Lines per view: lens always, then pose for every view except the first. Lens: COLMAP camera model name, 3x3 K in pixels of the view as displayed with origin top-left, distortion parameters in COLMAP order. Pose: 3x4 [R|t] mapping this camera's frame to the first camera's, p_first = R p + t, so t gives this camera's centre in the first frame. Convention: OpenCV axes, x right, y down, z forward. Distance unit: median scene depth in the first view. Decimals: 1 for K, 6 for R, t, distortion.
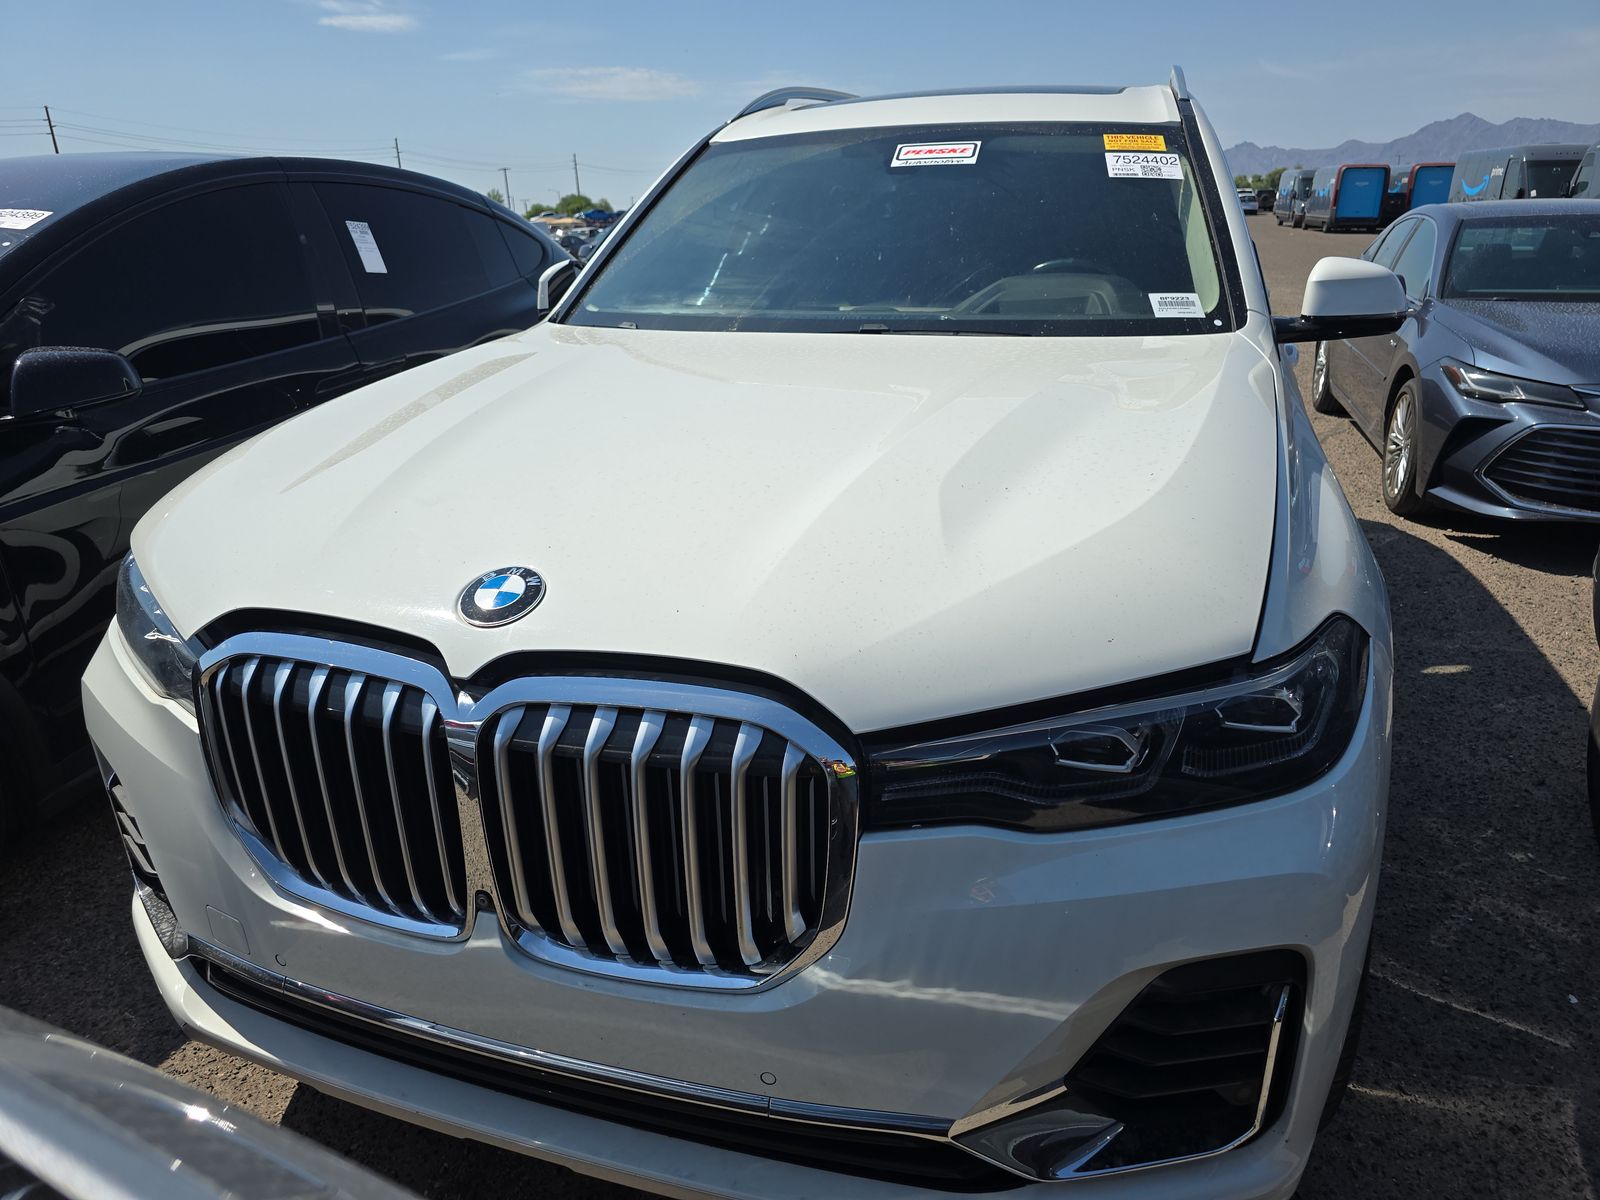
lens RADIAL K [[1103.7, 0, 796.4], [0, 1103.7, 590.4], [0, 0, 1]] dist [0.039669, -0.033282]
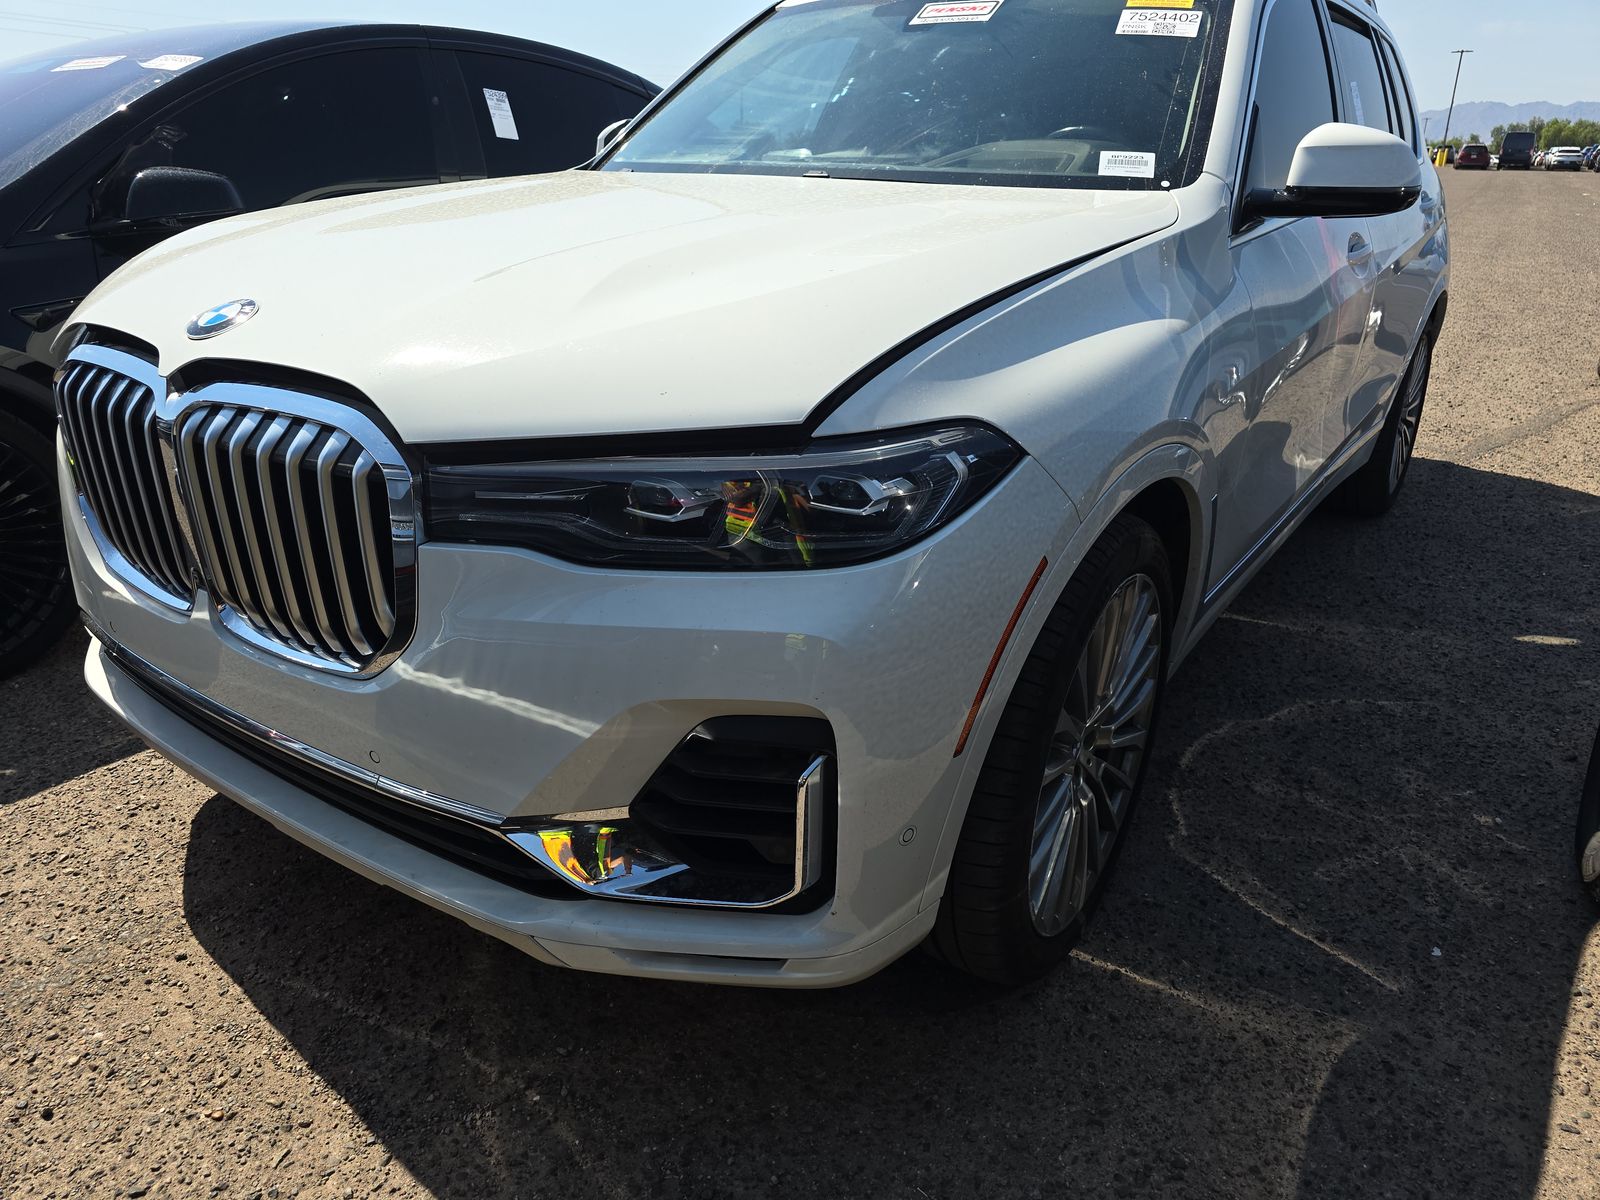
lens RADIAL K [[1103.7, 0, 796.4], [0, 1103.7, 590.4], [0, 0, 1]] dist [0.039669, -0.033282]
pose [[0.959354, 0.136142, -0.247195, 0.436611], [-0.123838, 0.990189, 0.064732, 0.093280], [0.253583, -0.031488, 0.966801, 0.002448]]
